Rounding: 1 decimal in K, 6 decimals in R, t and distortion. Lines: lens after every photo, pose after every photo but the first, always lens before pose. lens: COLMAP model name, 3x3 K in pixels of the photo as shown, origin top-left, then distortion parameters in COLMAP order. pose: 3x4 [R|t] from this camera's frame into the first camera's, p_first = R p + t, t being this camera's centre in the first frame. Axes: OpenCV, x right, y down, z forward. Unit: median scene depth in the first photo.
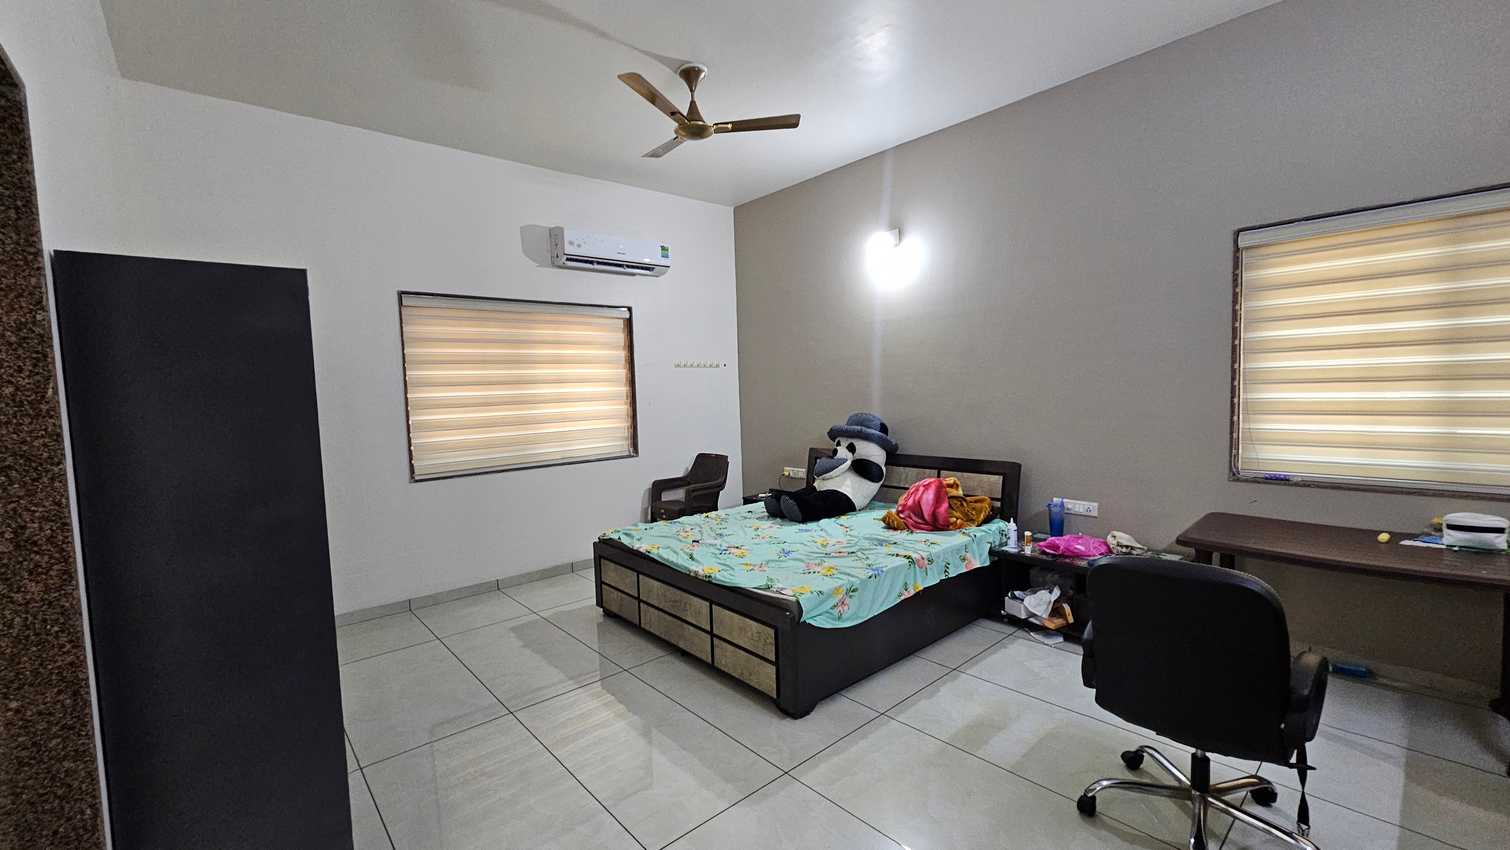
lens RADIAL K [[627.4, 0, 748.6], [0, 627.4, 423.5], [0, 0, 1]] dist [-0.000900, 0.000025]
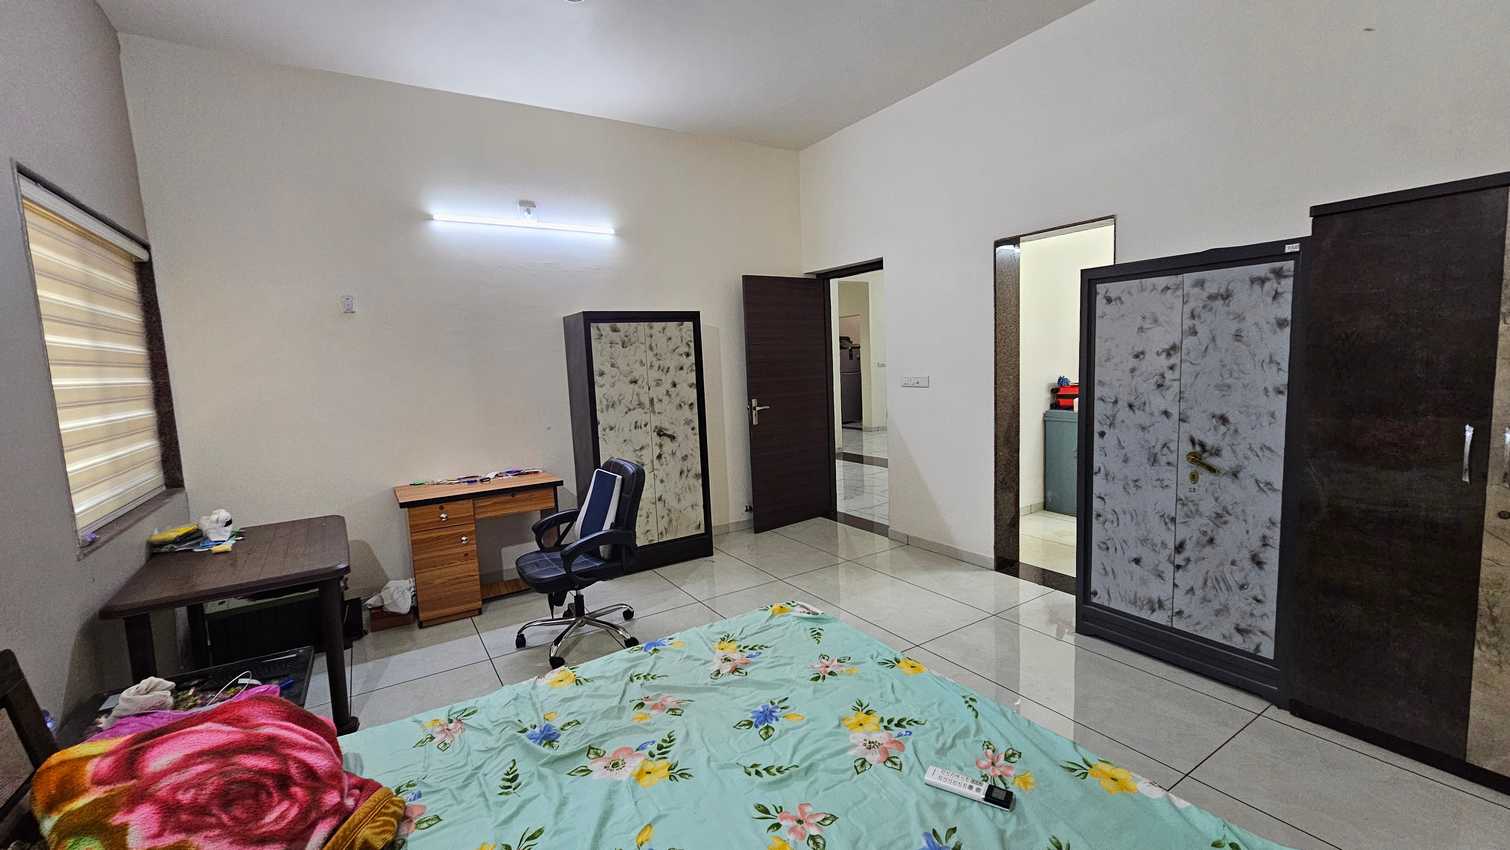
lens RADIAL K [[627.4, 0, 748.6], [0, 627.4, 423.5], [0, 0, 1]] dist [-0.000900, 0.000025]
pose [[-0.981700, 0.059681, 0.180839, -0.018173], [0.088283, 0.984042, 0.154492, -0.061996], [-0.168733, 0.167630, -0.971303, 1.065805]]
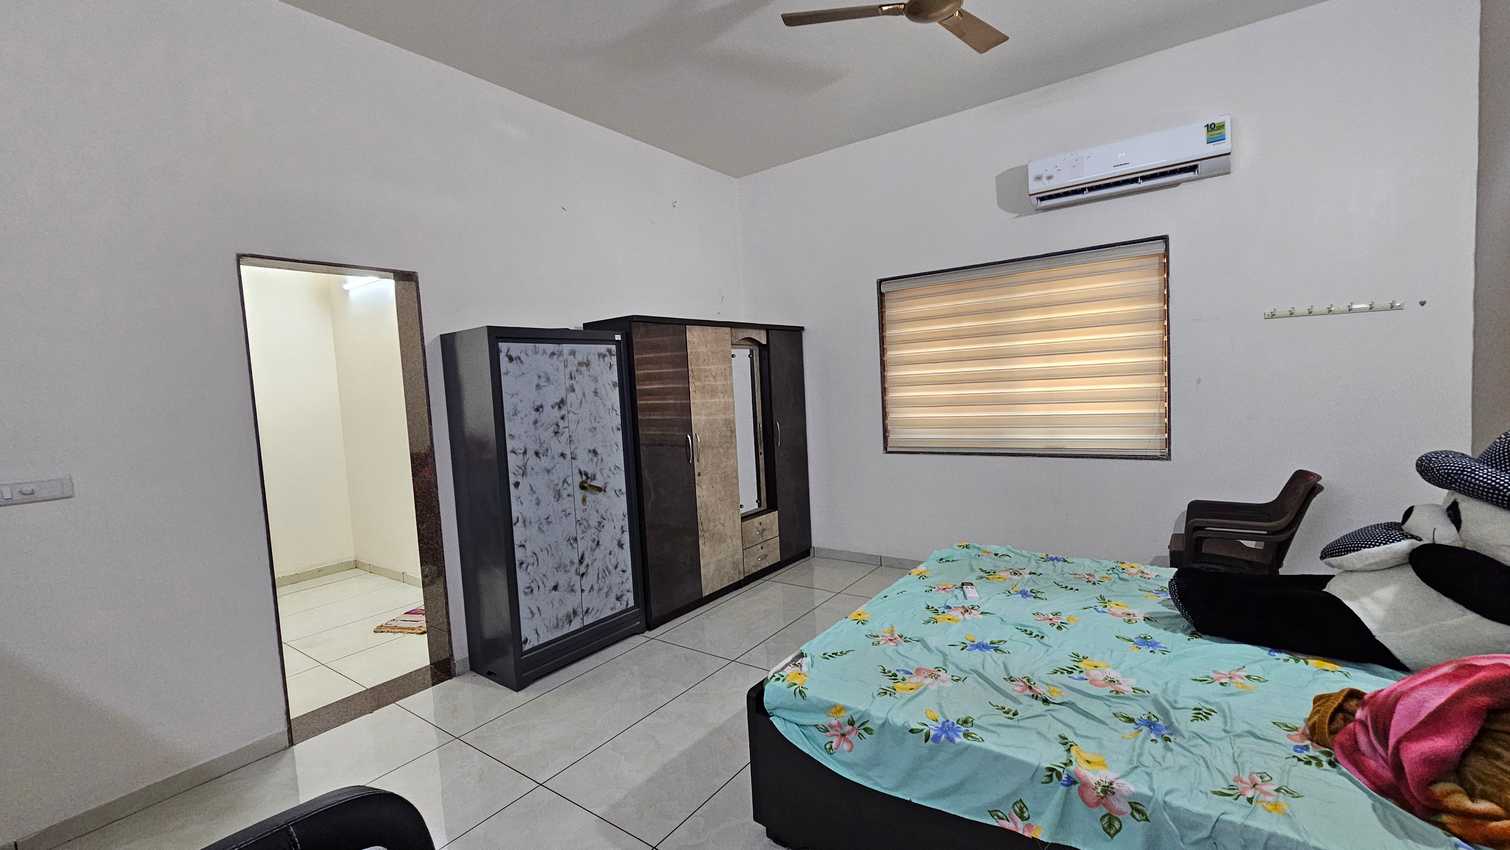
lens RADIAL K [[627.4, 0, 748.6], [0, 627.4, 423.5], [0, 0, 1]] dist [-0.000900, 0.000025]
pose [[0.211853, 0.085264, -0.973575, 0.442373], [-0.009930, 0.996323, 0.085096, -0.045347], [0.977251, -0.008360, 0.211920, 0.487732]]
